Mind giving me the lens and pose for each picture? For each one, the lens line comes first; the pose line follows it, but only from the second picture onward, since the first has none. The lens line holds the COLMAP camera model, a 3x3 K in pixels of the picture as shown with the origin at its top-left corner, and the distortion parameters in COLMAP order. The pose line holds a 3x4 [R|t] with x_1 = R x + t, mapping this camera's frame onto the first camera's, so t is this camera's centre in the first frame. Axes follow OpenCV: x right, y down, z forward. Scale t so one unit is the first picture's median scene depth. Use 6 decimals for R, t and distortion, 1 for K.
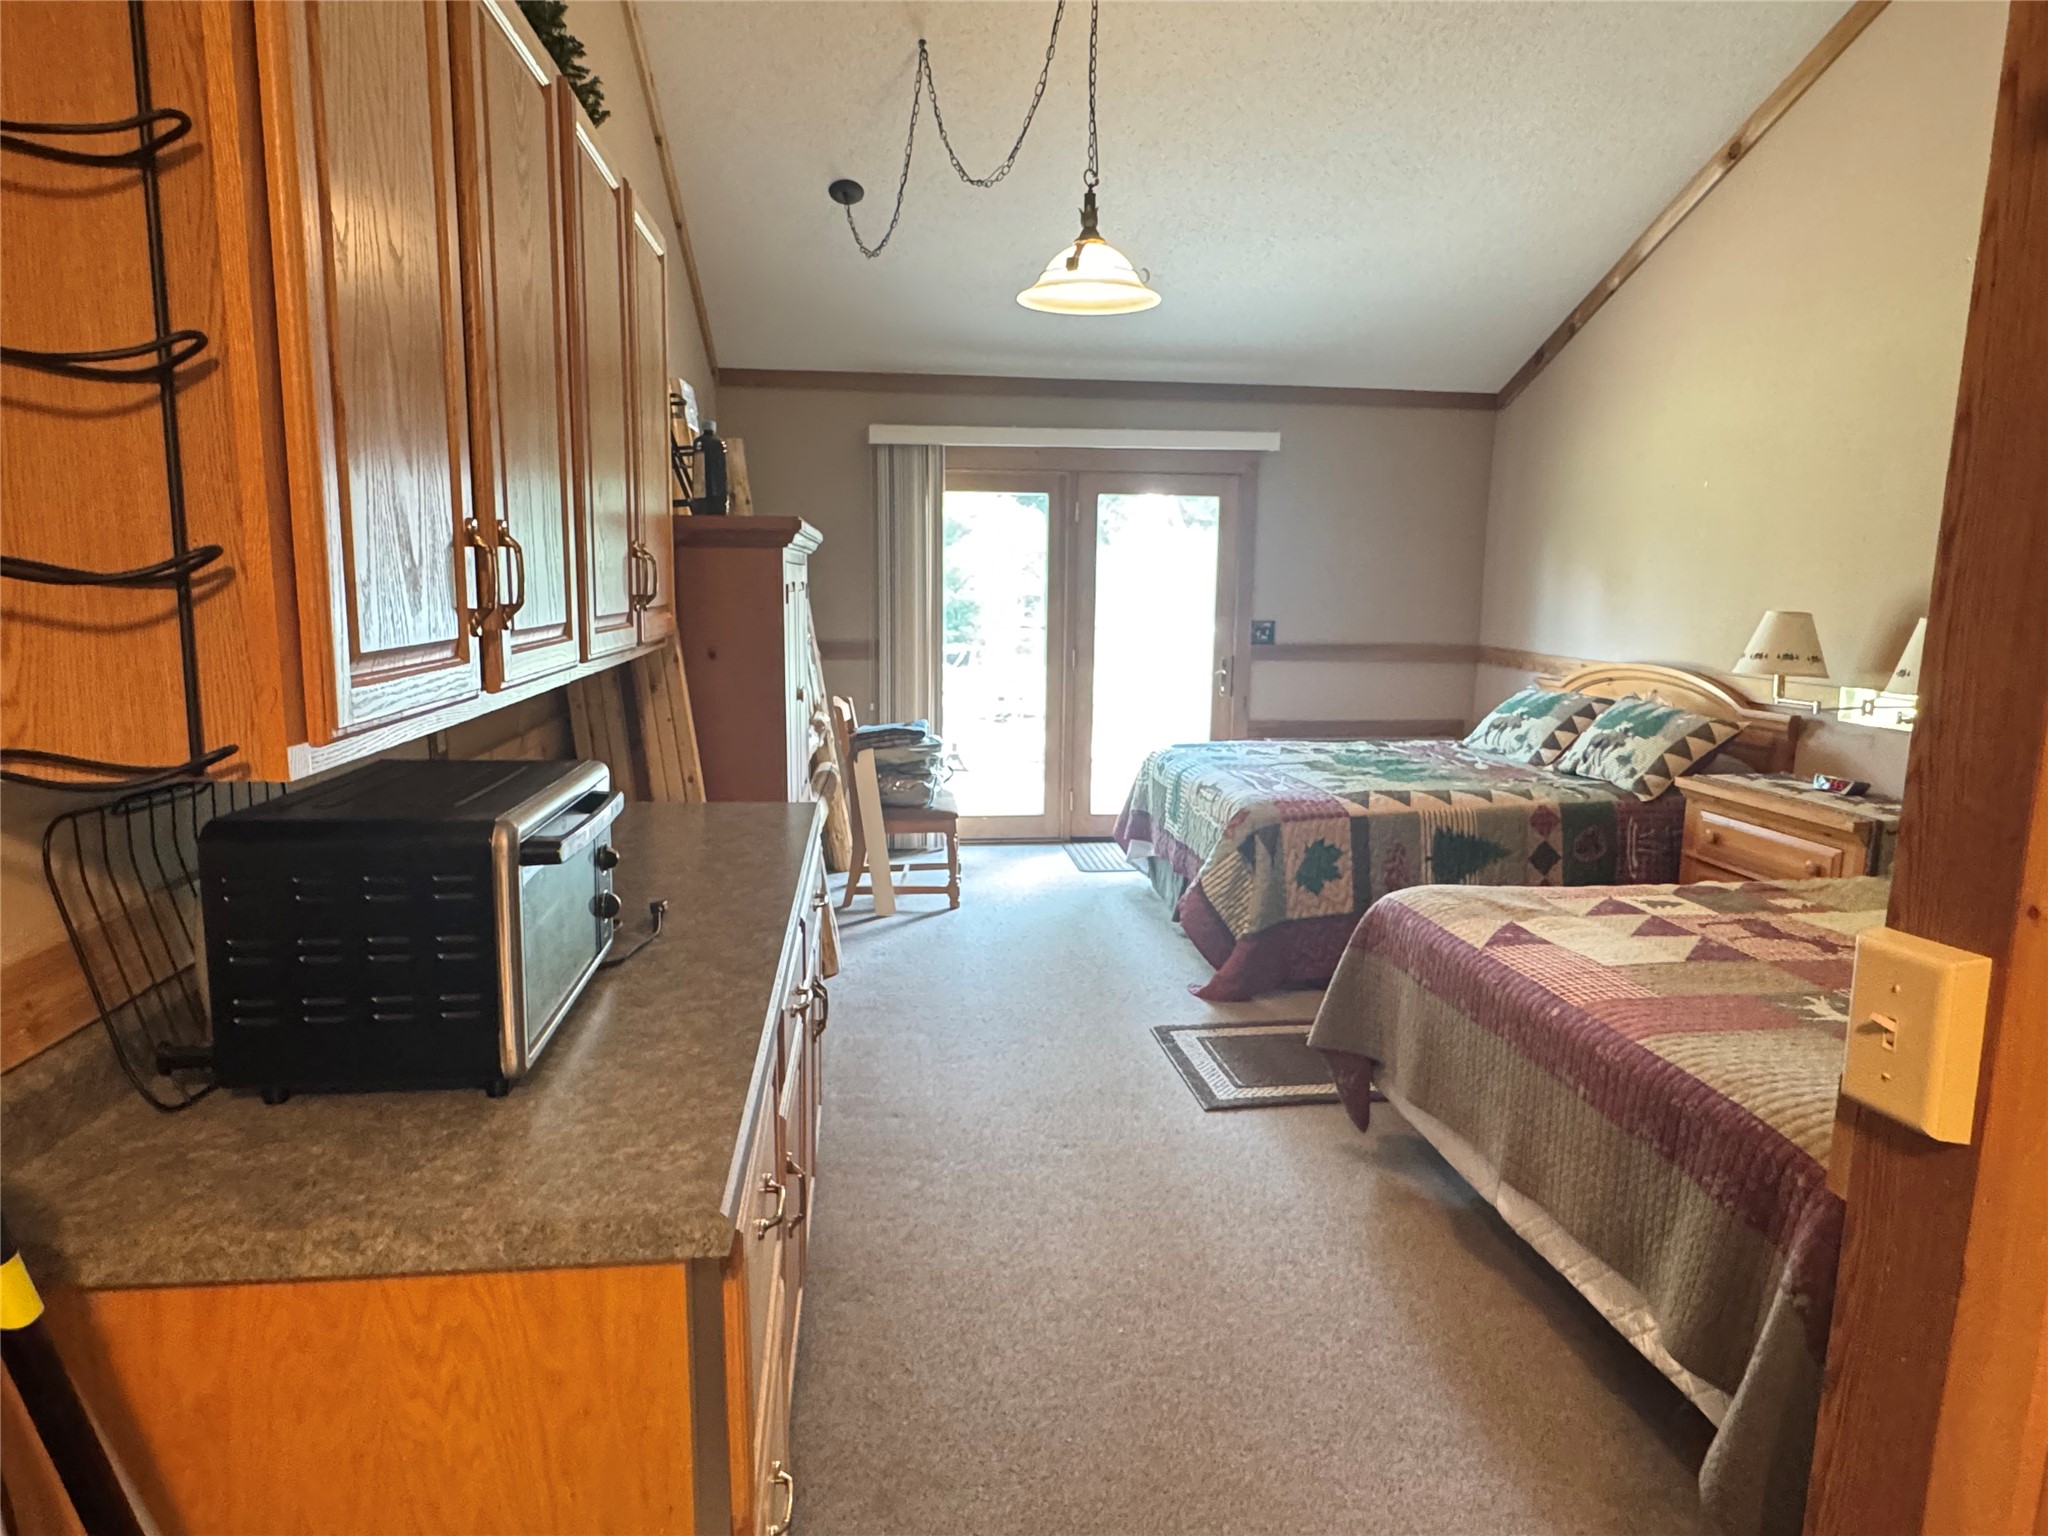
lens RADIAL K [[1185.9, 0, 1024.0], [0, 1185.9, 768.0], [0, 0, 1]] dist [-0.003450, -0.002914]
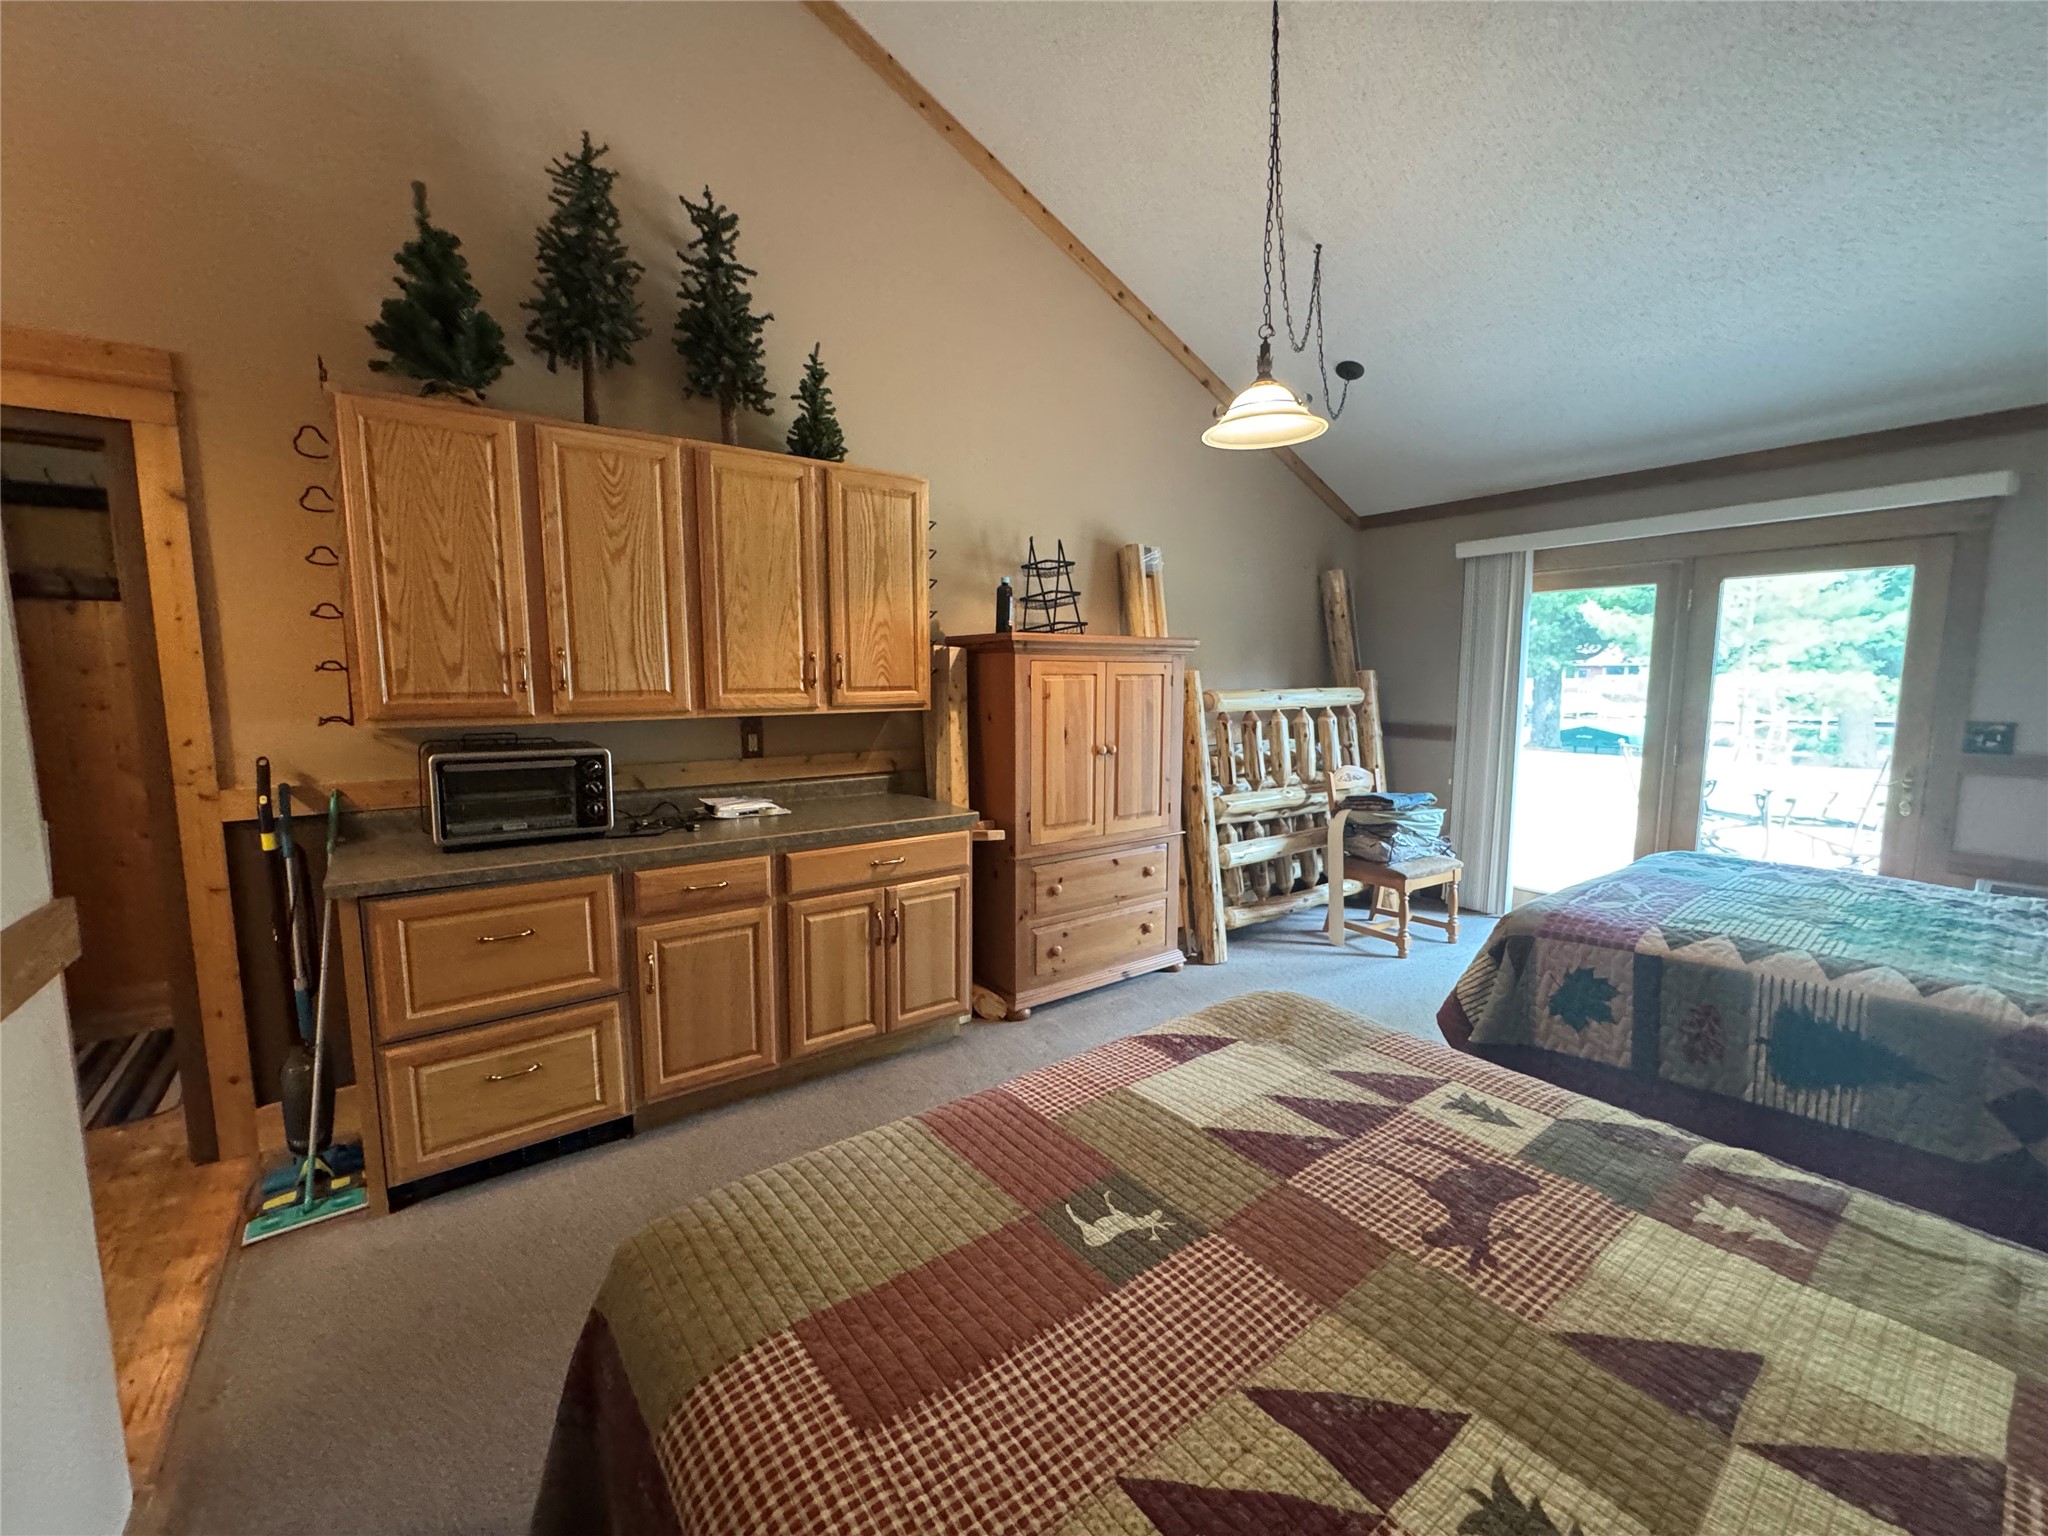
lens RADIAL K [[827.3, 0, 1024.0], [0, 827.3, 768.0], [0, 0, 1]] dist [0.001333, 0.000383]
pose [[0.493010, 0.085905, -0.865772, 0.545028], [-0.130883, 0.991112, 0.023811, -0.042846], [0.860123, 0.101576, 0.499871, 0.335389]]
